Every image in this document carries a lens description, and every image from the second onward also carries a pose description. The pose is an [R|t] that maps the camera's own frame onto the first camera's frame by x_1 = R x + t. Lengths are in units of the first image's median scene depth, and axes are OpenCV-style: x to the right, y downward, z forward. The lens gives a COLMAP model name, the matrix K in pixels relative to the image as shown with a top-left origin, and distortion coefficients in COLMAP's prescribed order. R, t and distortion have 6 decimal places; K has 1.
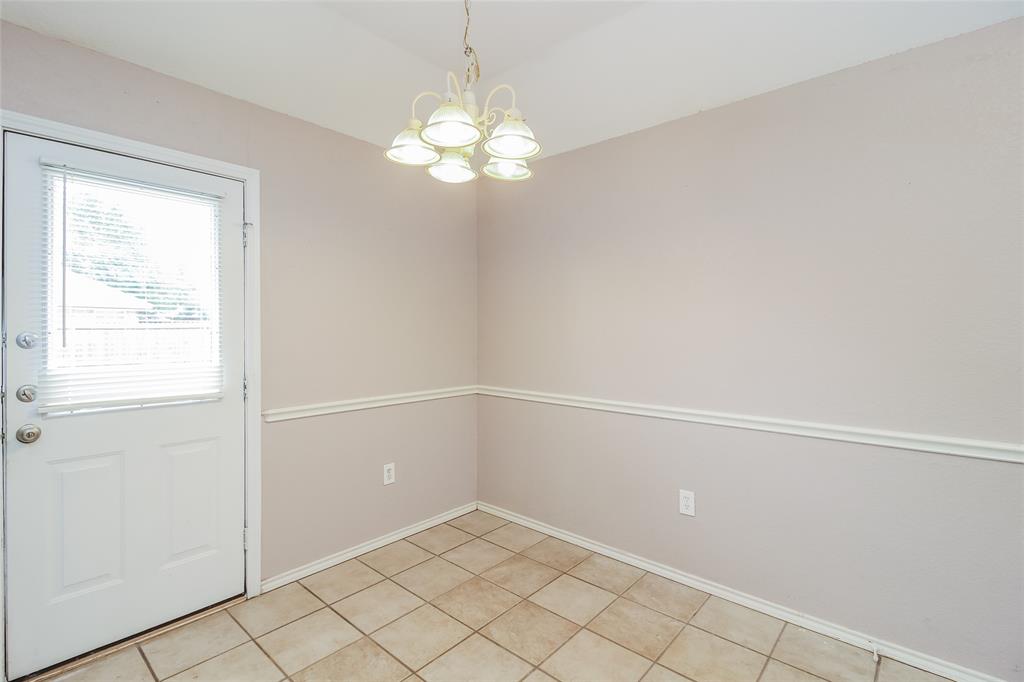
lens RADIAL K [[477.3, 0, 513.7], [0, 477.3, 346.0], [0, 0, 1]] dist [0.000018, -0.000030]
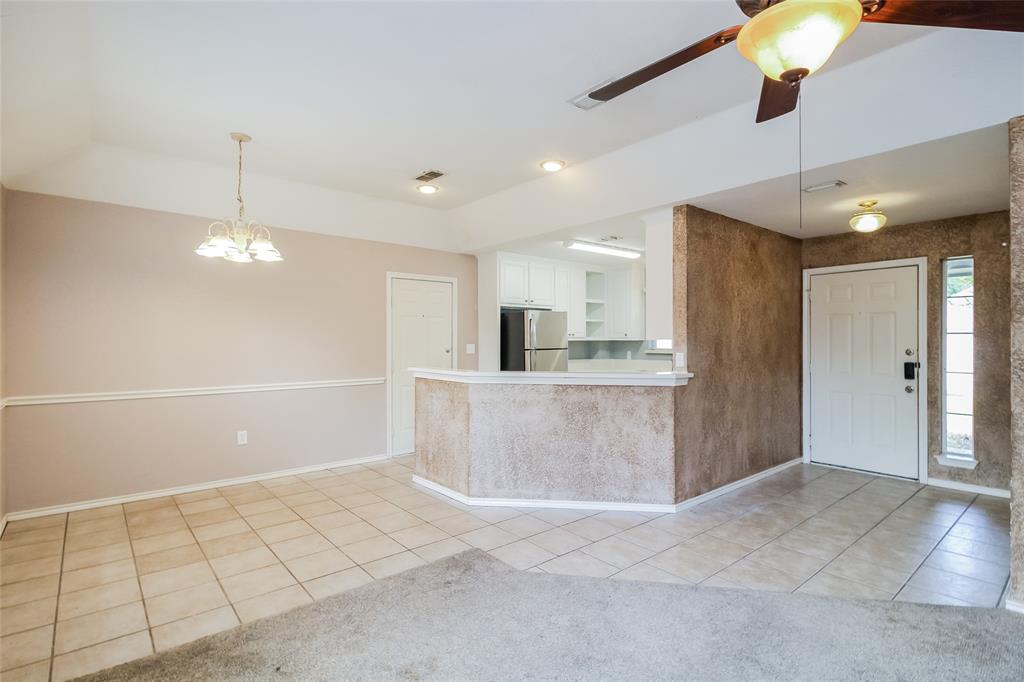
lens RADIAL K [[501.5, 0, 511.7], [0, 501.5, 340.1], [0, 0, 1]] dist [0.000957, -0.000336]
pose [[0.155031, -0.007195, 0.987883, -1.380373], [0.033464, 0.999438, 0.002028, -0.016541], [-0.987343, 0.032744, 0.155184, -0.334778]]
